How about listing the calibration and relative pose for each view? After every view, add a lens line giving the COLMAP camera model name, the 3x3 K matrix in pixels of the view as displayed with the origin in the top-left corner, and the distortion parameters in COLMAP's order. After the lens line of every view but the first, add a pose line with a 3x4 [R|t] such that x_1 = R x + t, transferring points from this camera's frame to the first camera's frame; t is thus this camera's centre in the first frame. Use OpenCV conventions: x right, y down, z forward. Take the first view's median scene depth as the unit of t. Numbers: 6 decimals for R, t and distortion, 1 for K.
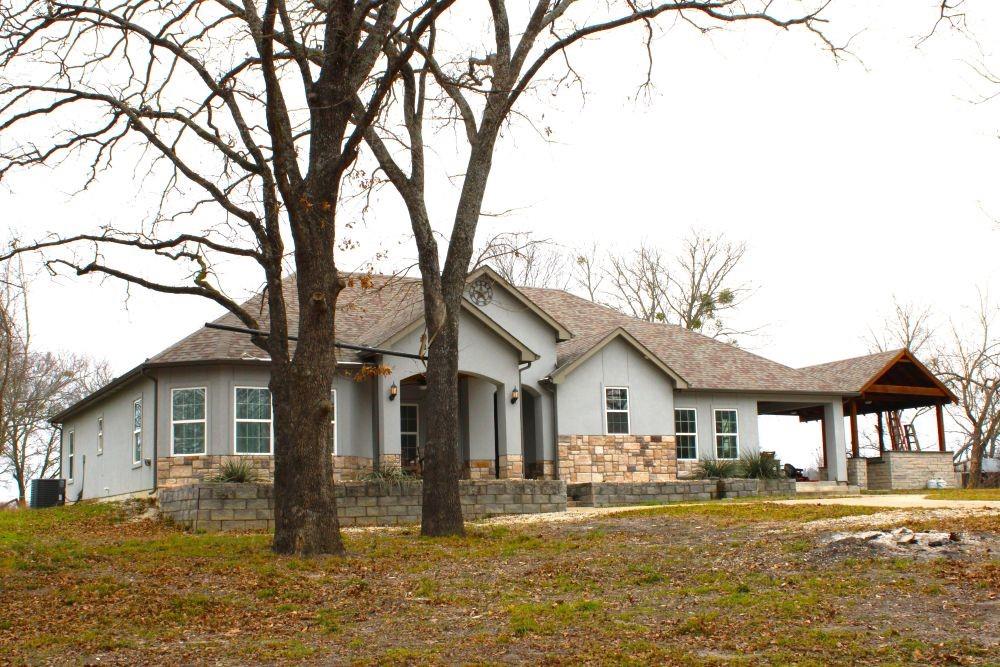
lens RADIAL K [[1156.6, 0, 500.0], [0, 1156.6, 333.5], [0, 0, 1]] dist [-0.096948, 0.166253]
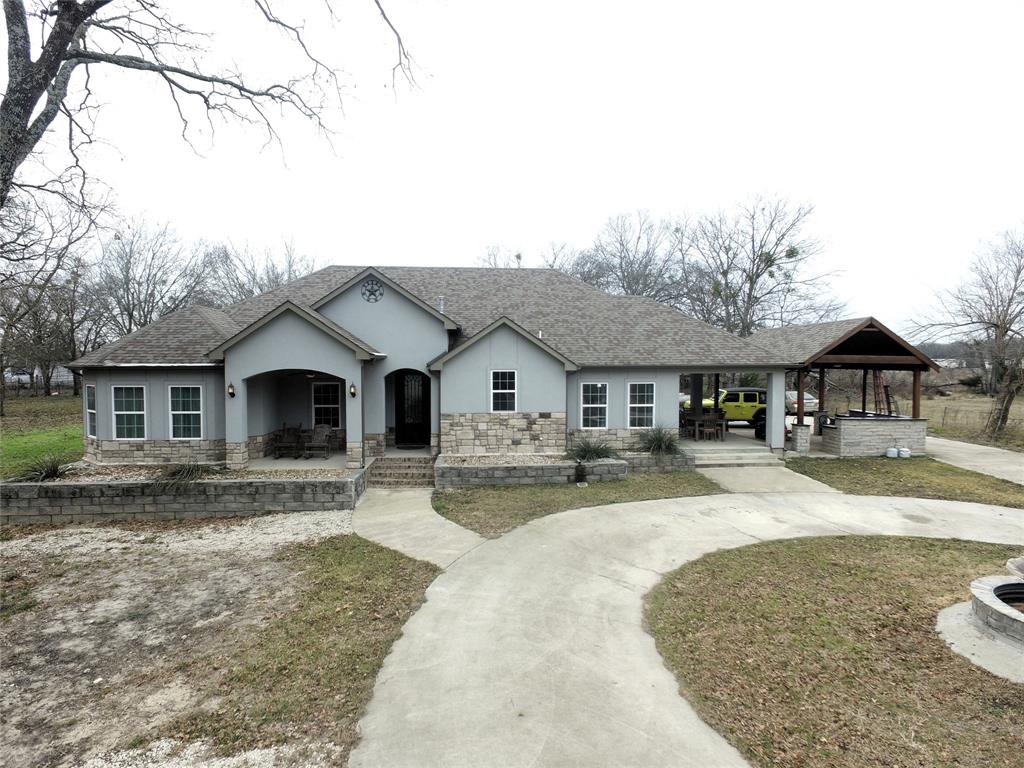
lens RADIAL K [[579.9, 0, 512.0], [0, 579.9, 384.0], [0, 0, 1]] dist [0.003935, -0.001389]
pose [[0.908035, 0.042687, -0.416714, 0.344555], [0.041564, 0.980704, 0.191029, -0.047241], [0.416828, -0.190781, 0.888739, 0.505935]]
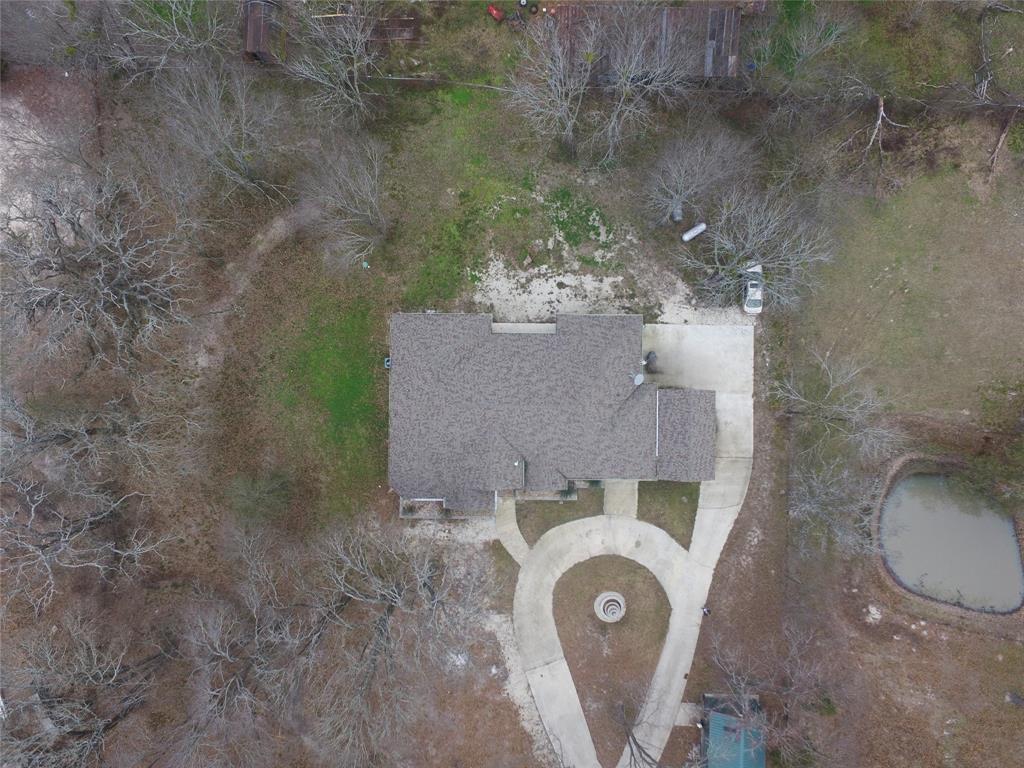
lens RADIAL K [[579.9, 0, 512.0], [0, 579.9, 384.0], [0, 0, 1]] dist [0.003935, -0.001389]
pose [[0.870170, 0.492679, -0.008417, -0.083844], [0.070470, -0.107520, 0.991702, -1.473120], [0.487686, -0.863543, -0.128280, 1.405182]]
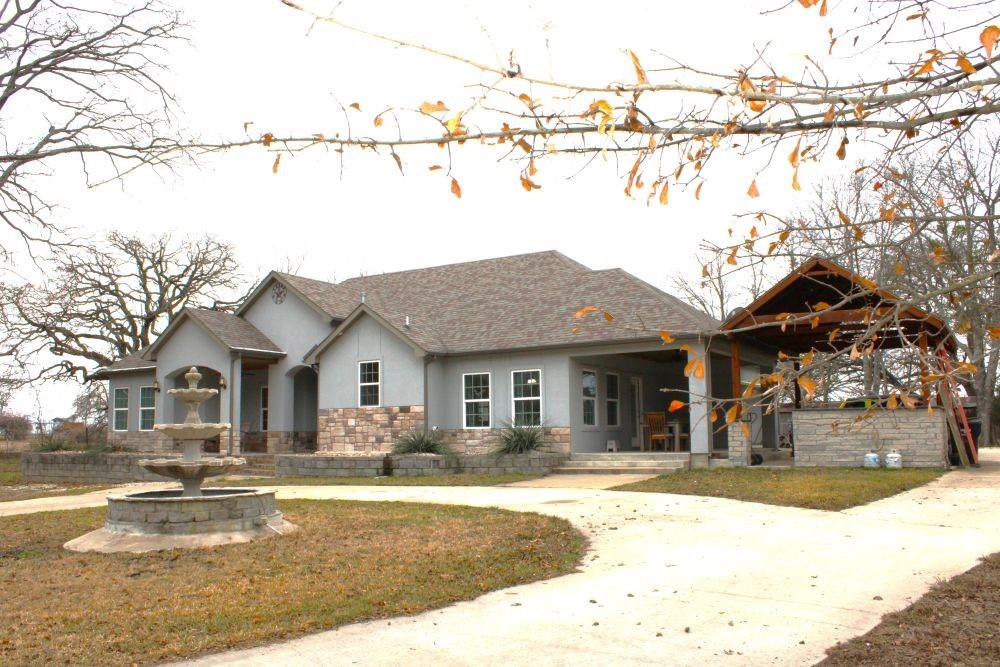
lens RADIAL K [[855.3, 0, 500.0], [0, 855.3, 333.5], [0, 0, 1]] dist [-0.158766, 0.162737]
pose [[0.493663, -0.080926, -0.865880, 0.828056], [0.135816, 0.990618, -0.015152, 0.049975], [0.858983, -0.110120, 0.500022, 0.726367]]
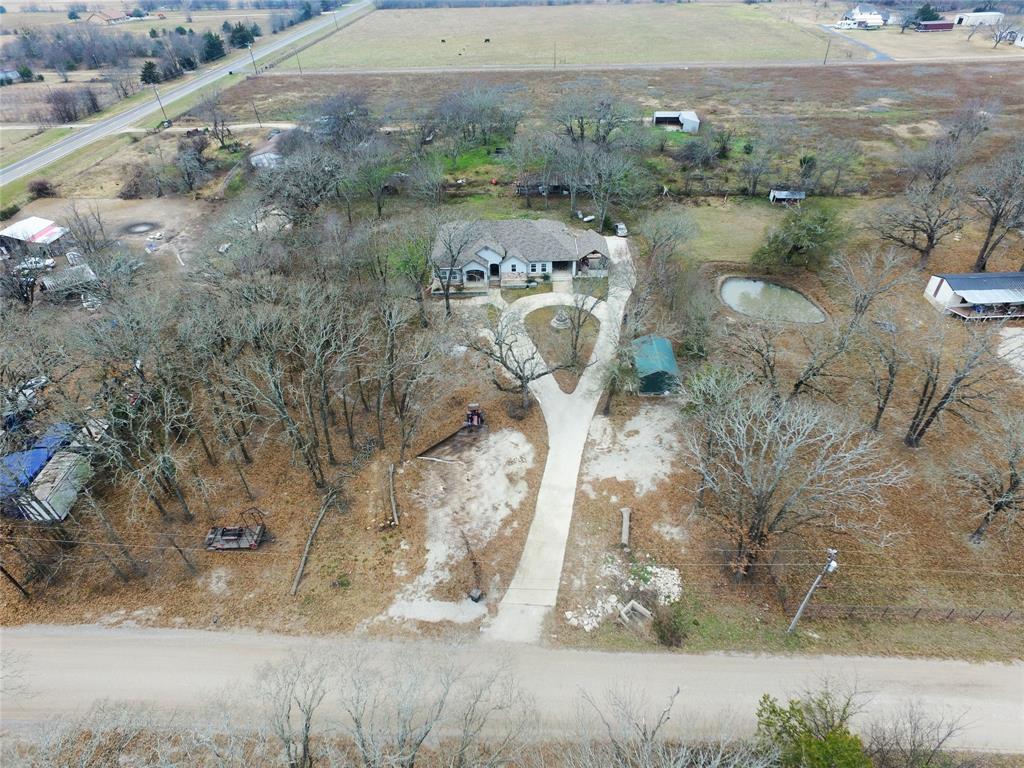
lens RADIAL K [[579.9, 0, 512.0], [0, 579.9, 384.0], [0, 0, 1]] dist [0.003935, -0.001389]
pose [[0.872445, 0.310307, -0.377557, 1.320932], [0.072510, 0.681814, 0.727923, -1.583024], [0.483304, -0.662449, 0.572345, -0.965613]]
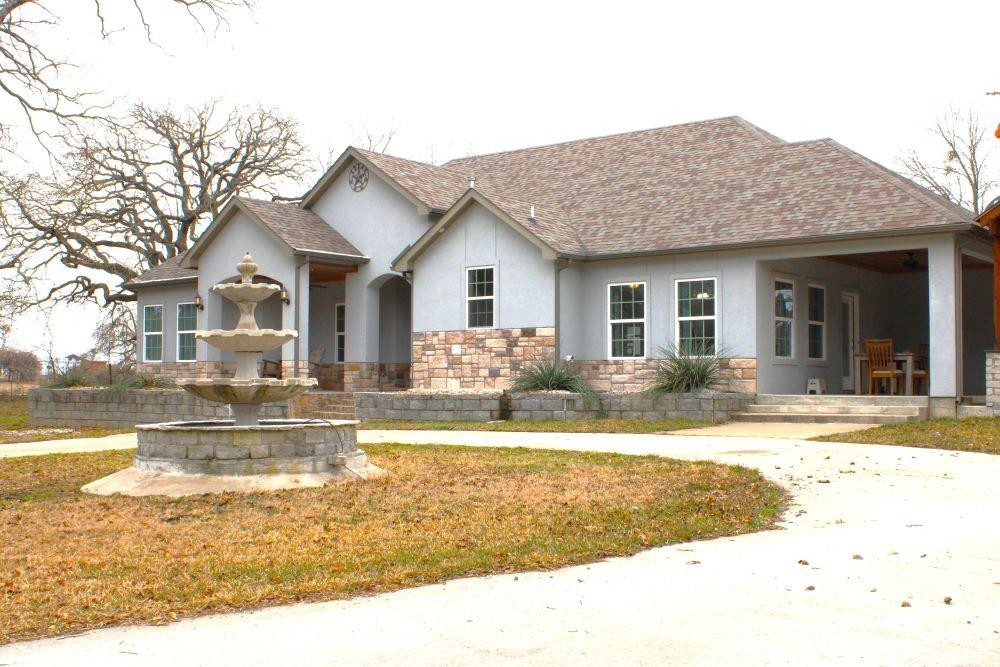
lens RADIAL K [[1156.6, 0, 500.0], [0, 1156.6, 333.5], [0, 0, 1]] dist [-0.096948, 0.166253]
pose [[0.374518, -0.010048, -0.927165, 0.819909], [0.132079, 0.990323, 0.042619, 0.059747], [0.917764, -0.138421, 0.372221, 0.726054]]
